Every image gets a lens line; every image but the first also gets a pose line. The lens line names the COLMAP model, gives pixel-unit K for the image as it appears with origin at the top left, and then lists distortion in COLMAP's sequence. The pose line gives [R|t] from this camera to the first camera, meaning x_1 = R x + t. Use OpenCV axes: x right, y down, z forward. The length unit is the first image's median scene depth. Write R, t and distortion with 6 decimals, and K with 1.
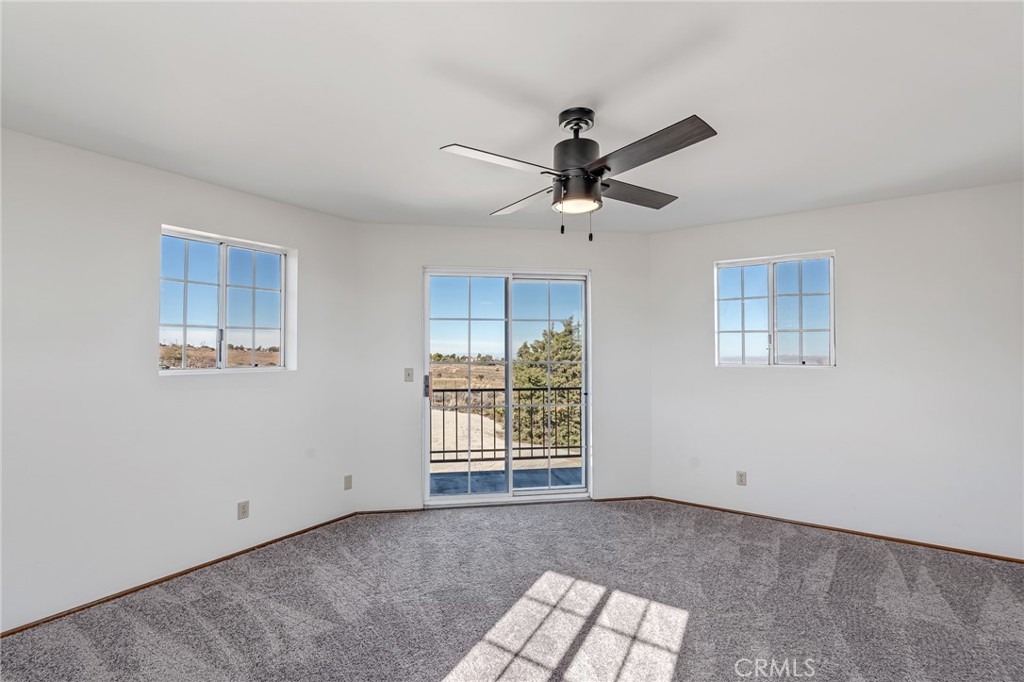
lens RADIAL K [[475.3, 0, 512.0], [0, 475.3, 341.0], [0, 0, 1]] dist [0.002551, 0.000199]
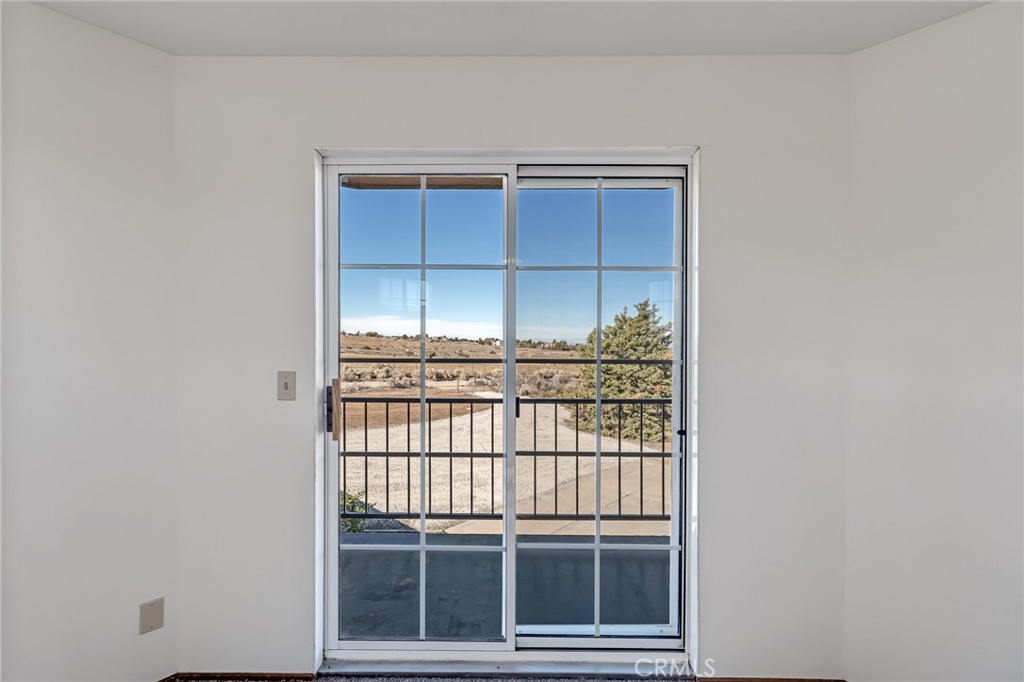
lens RADIAL K [[453.6, 0, 512.0], [0, 453.6, 341.0], [0, 0, 1]] dist [-0.002100, -0.000381]
pose [[0.986851, 0.006623, -0.161499, 0.010283], [-0.001727, 0.999535, 0.030436, 0.002003], [0.161625, -0.029757, 0.986403, 0.086646]]
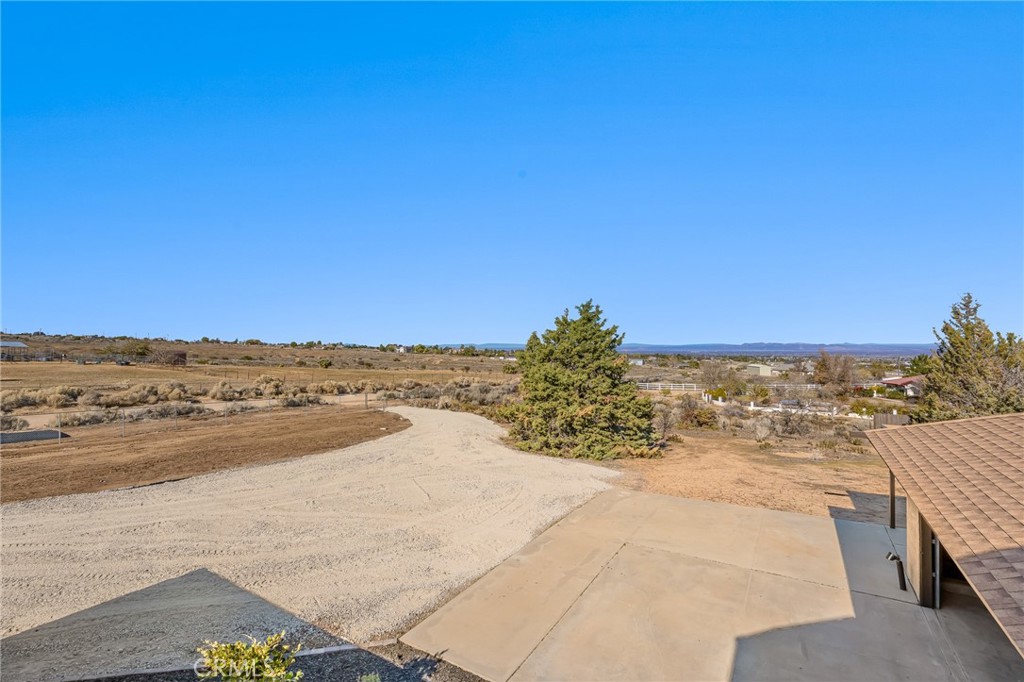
lens RADIAL K [[475.3, 0, 512.0], [0, 475.3, 341.0], [0, 0, 1]] dist [0.002551, 0.000199]
pose [[0.999274, -0.010312, 0.036686, -0.048651], [0.009559, 0.999741, 0.020640, 0.000521], [-0.036889, -0.020274, 0.999114, 0.178997]]
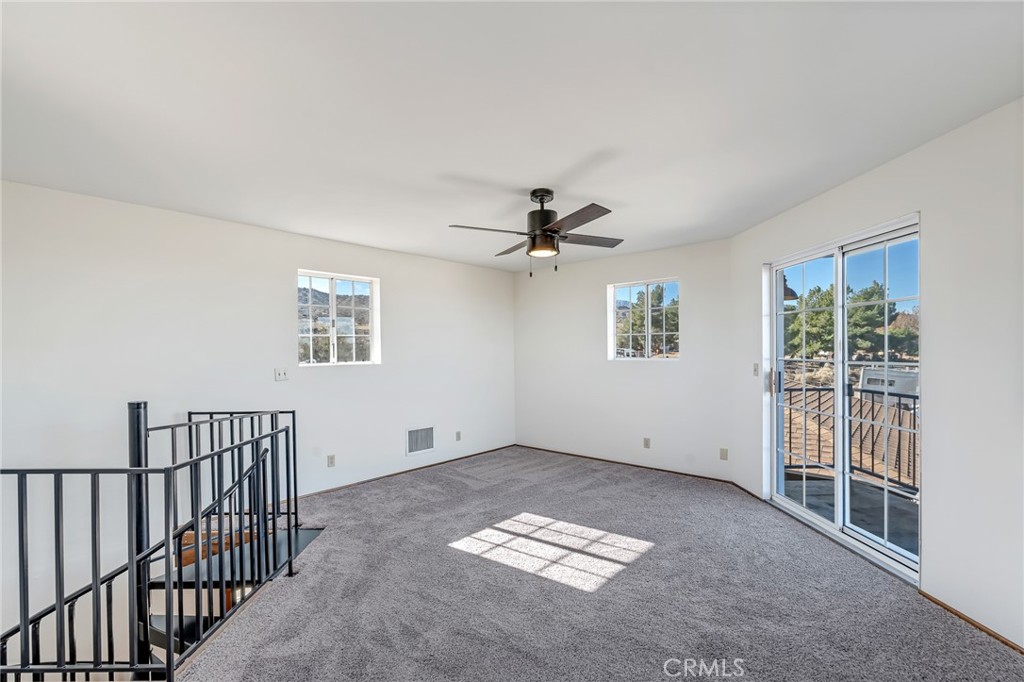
lens RADIAL K [[475.3, 0, 512.0], [0, 475.3, 341.0], [0, 0, 1]] dist [0.002551, 0.000199]
pose [[-0.135996, -0.012610, -0.990629, 0.130316], [0.025649, 0.999539, -0.016245, 0.001618], [0.990377, -0.027618, -0.135610, 0.087428]]
